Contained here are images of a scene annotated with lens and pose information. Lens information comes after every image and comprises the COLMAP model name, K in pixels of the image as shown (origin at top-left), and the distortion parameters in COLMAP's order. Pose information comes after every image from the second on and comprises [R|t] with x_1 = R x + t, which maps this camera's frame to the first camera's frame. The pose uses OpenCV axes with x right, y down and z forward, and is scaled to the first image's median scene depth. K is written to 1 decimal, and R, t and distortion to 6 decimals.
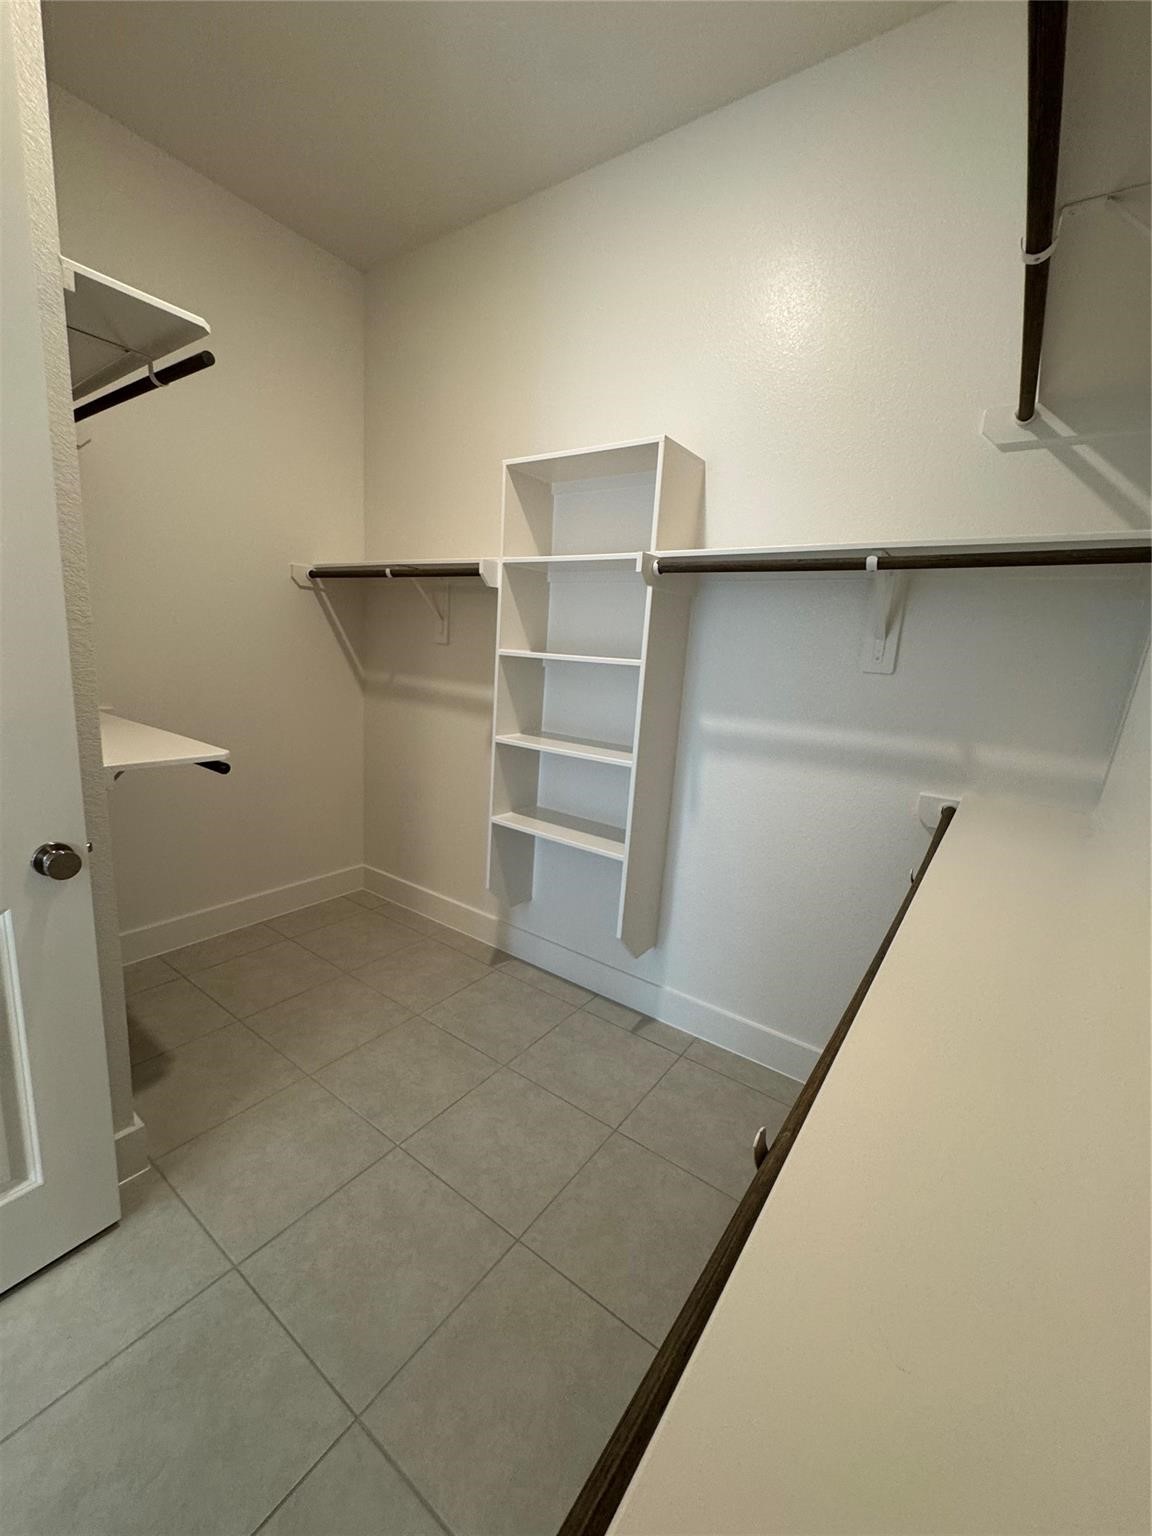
lens RADIAL K [[614.5, 0, 575.3], [0, 614.5, 767.0], [0, 0, 1]] dist [-0.004332, 0.000692]
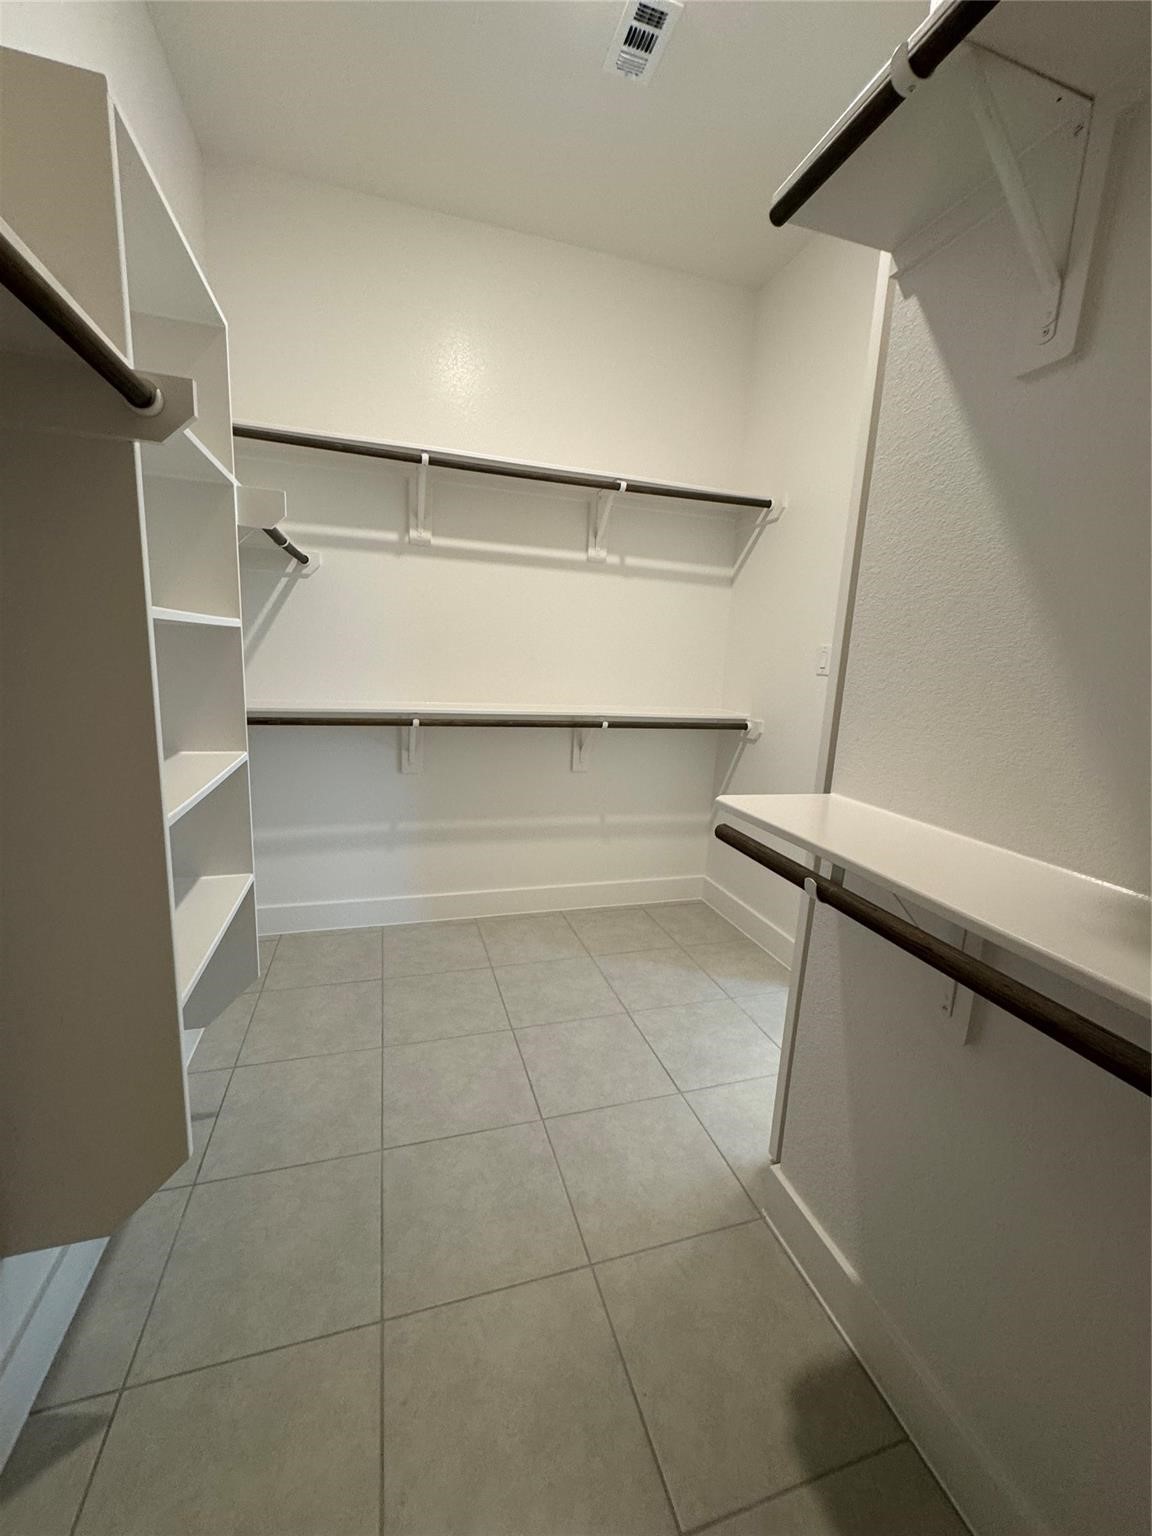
lens RADIAL K [[614.5, 0, 575.3], [0, 614.5, 767.0], [0, 0, 1]] dist [-0.004332, 0.000692]
pose [[-0.789787, -0.216500, 0.573903, -0.686700], [0.011792, 0.930106, 0.367102, -0.273496], [-0.613268, 0.296700, -0.732032, 1.329503]]
